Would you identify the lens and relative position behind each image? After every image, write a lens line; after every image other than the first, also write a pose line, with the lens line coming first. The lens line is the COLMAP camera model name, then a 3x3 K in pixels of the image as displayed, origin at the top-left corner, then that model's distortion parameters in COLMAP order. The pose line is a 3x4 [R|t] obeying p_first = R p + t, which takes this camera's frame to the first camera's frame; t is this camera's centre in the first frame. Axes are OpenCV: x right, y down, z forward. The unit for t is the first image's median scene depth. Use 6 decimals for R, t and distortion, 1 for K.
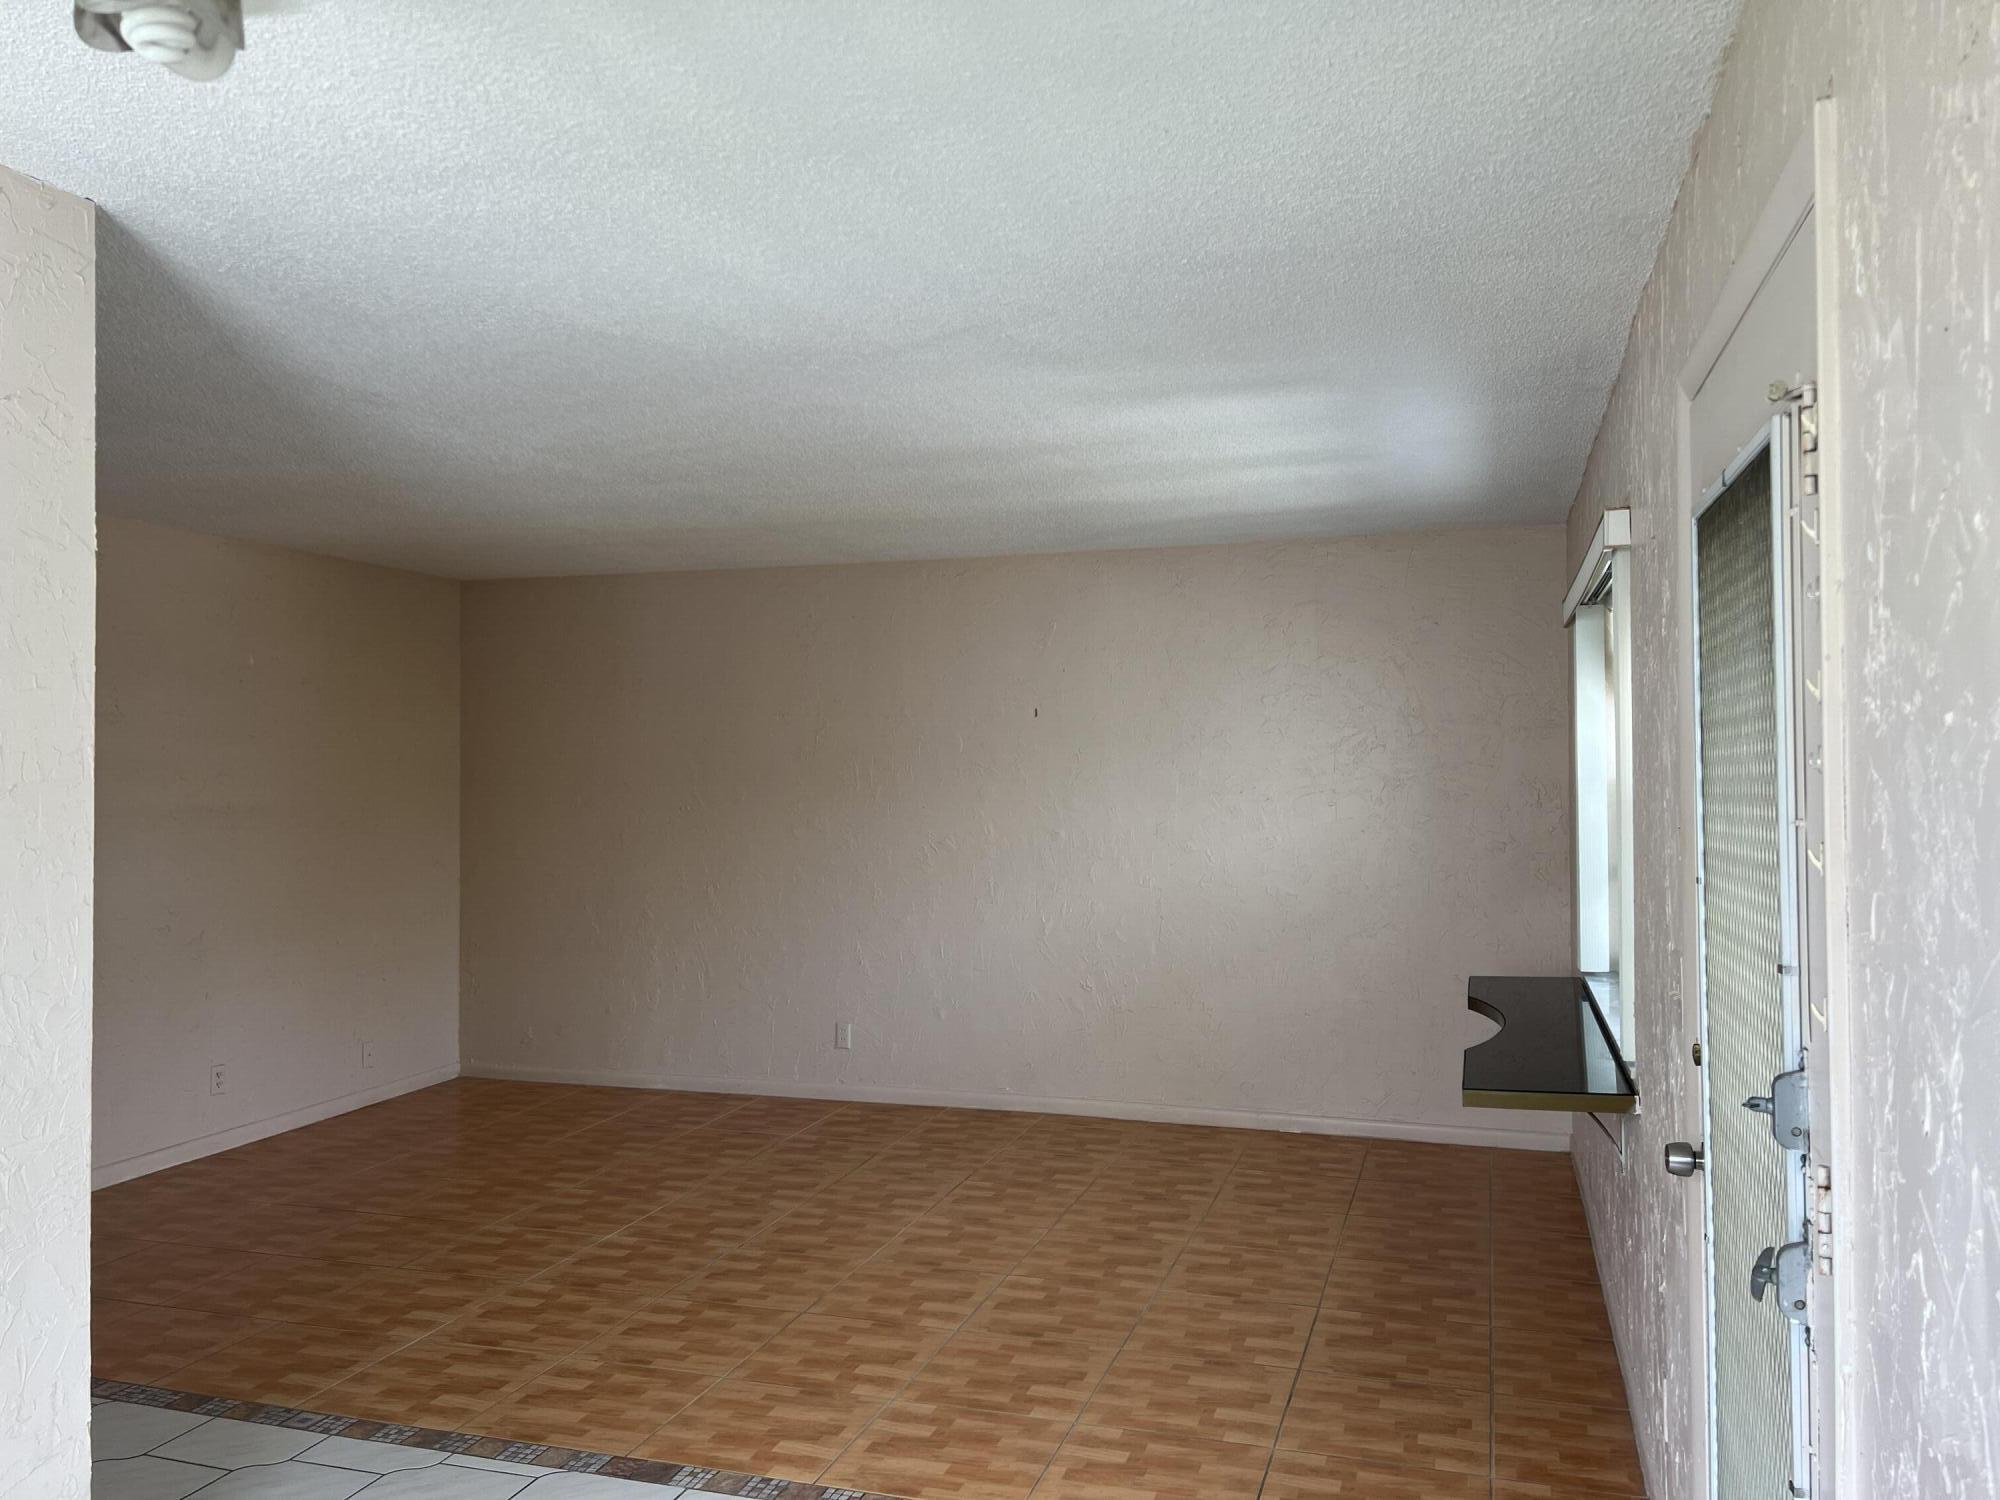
lens RADIAL K [[1519.6, 0, 987.6], [0, 1519.6, 744.0], [0, 0, 1]] dist [0.063461, -0.062041]
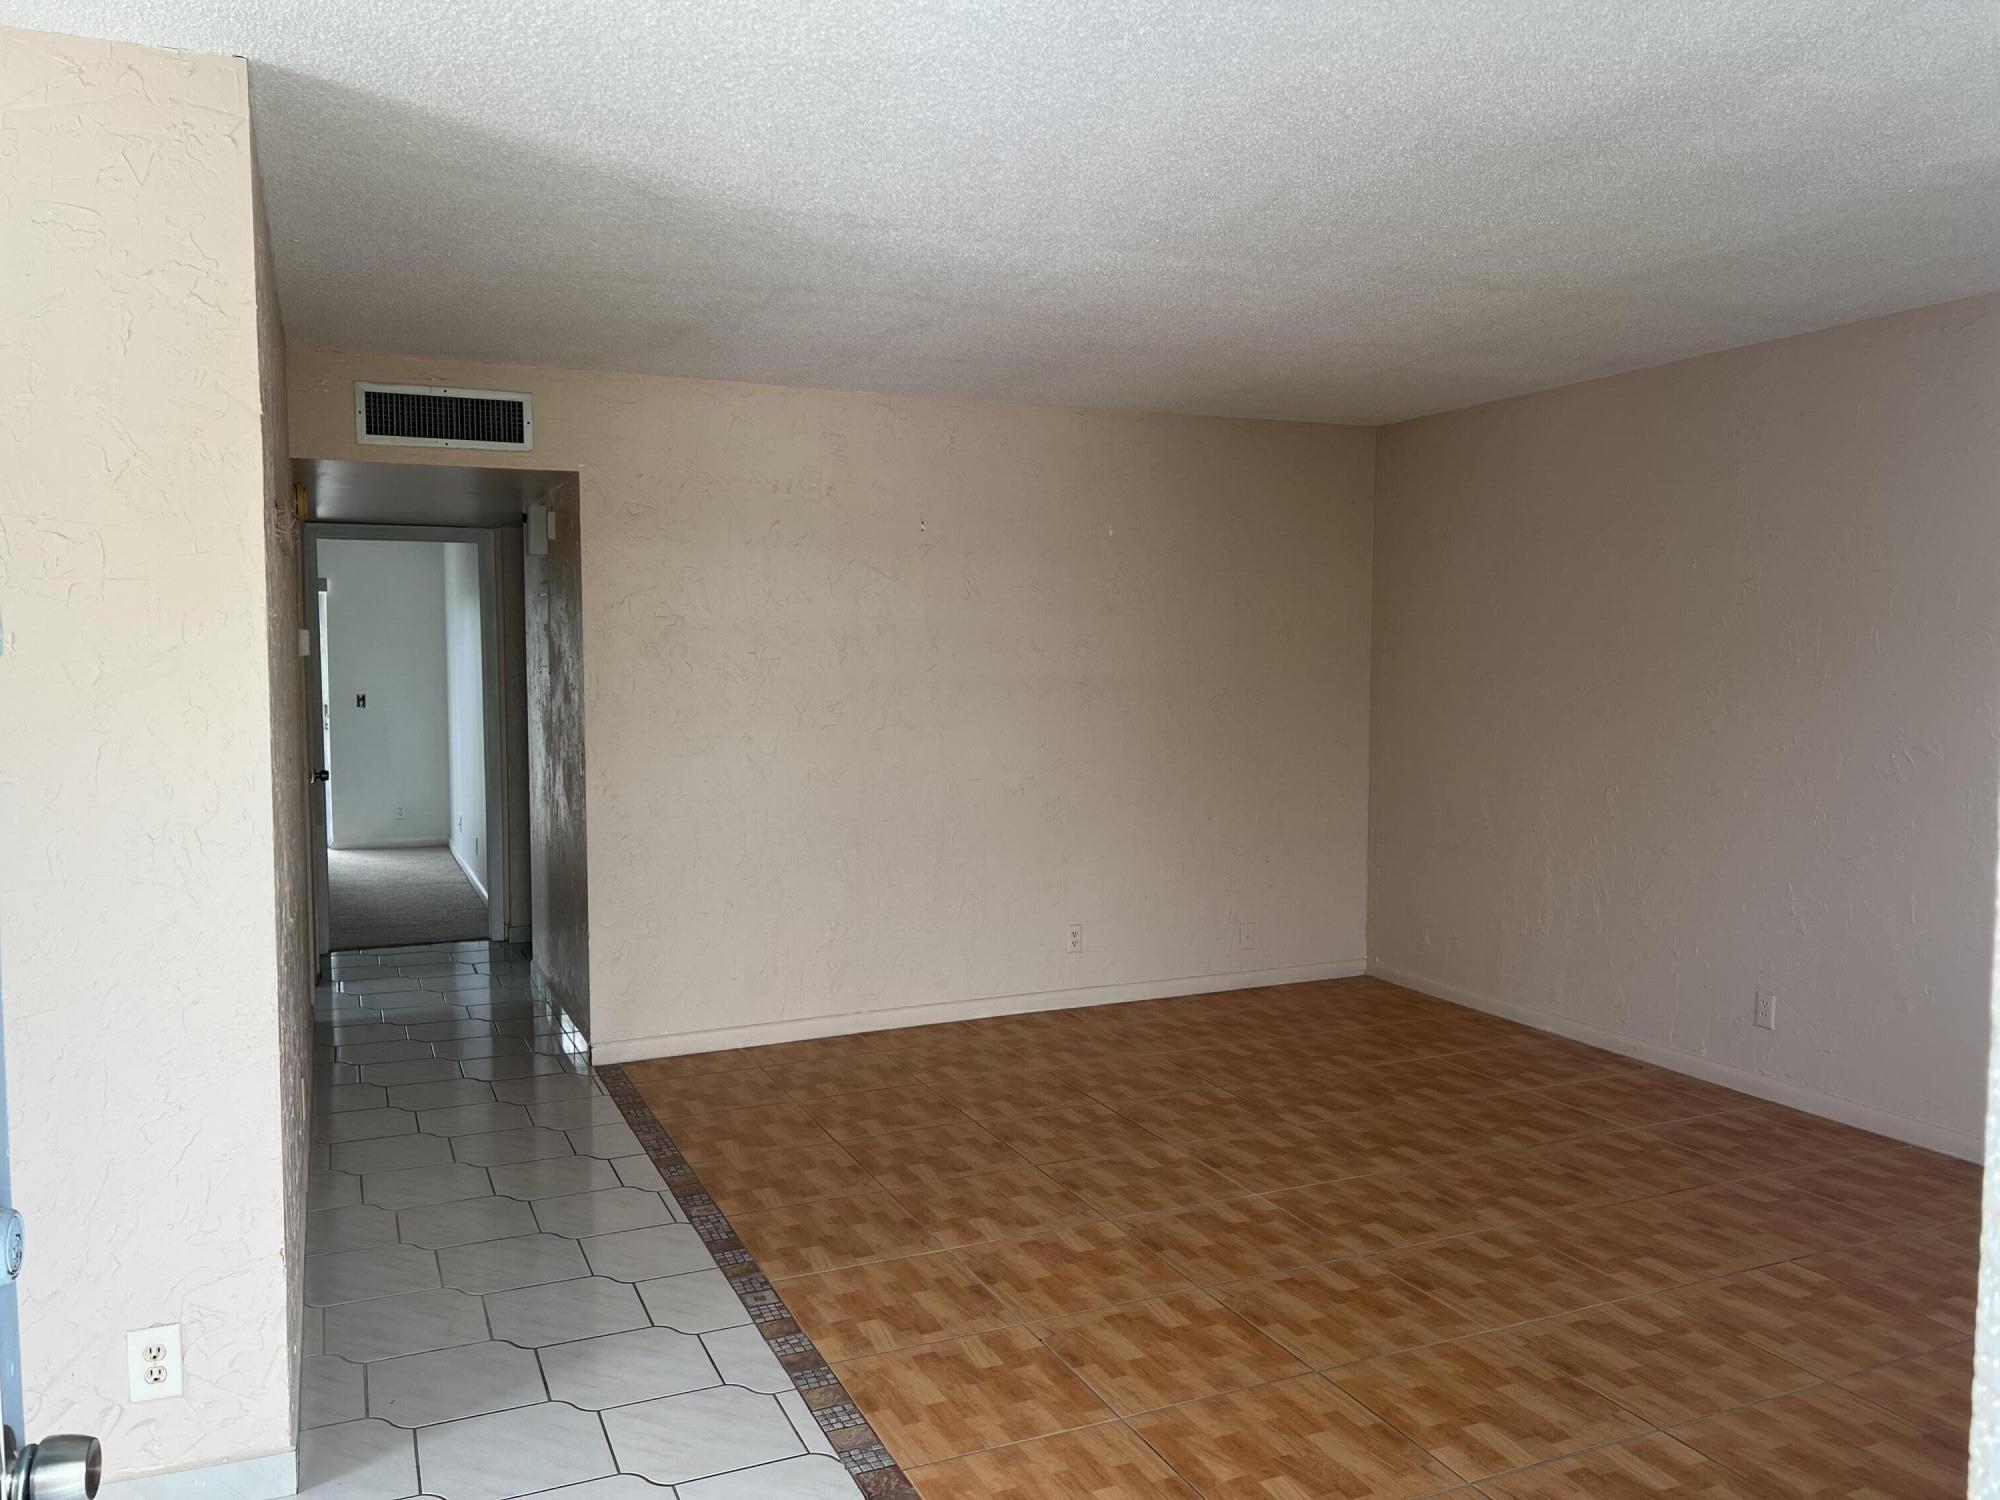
lens RADIAL K [[1519.6, 0, 987.6], [0, 1519.6, 744.0], [0, 0, 1]] dist [0.063461, -0.062041]
pose [[0.669444, 0.050275, -0.741159, 0.296069], [0.011326, 0.996901, 0.077853, 0.009978], [0.742776, -0.060513, 0.666800, 0.393965]]
